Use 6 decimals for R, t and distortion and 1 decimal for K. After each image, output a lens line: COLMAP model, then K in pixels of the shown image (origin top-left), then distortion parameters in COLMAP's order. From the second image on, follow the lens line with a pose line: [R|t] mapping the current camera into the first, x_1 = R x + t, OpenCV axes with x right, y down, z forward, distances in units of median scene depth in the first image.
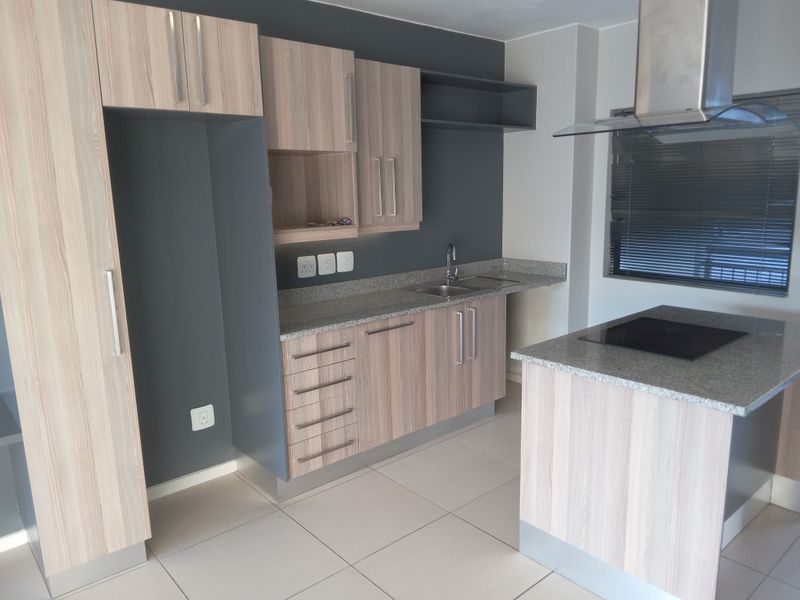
lens RADIAL K [[583.0, 0, 400.0], [0, 583.0, 300.0], [0, 0, 1]] dist [0.049343, -0.088539]
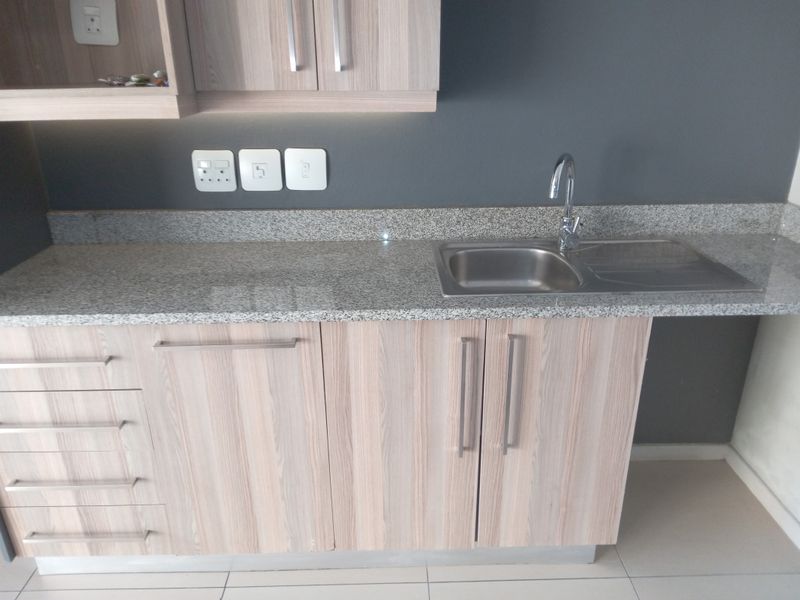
lens RADIAL K [[583.0, 0, 400.0], [0, 583.0, 300.0], [0, 0, 1]] dist [0.049343, -0.088539]
pose [[0.771104, 0.256631, -0.582699, 0.293830], [-0.131607, 0.959653, 0.248489, -0.096922], [0.622959, -0.114923, 0.773767, 0.680128]]
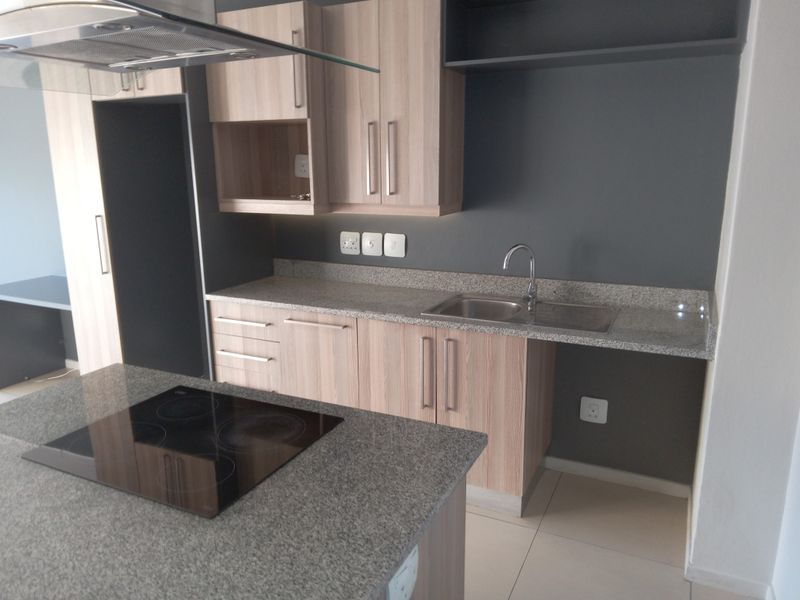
lens RADIAL K [[583.0, 0, 400.0], [0, 583.0, 300.0], [0, 0, 1]] dist [0.049343, -0.088539]
pose [[0.390448, 0.226337, -0.892369, 0.722872], [-0.174694, 0.969912, 0.169568, -0.140036], [0.903899, 0.089684, 0.418239, 0.679191]]
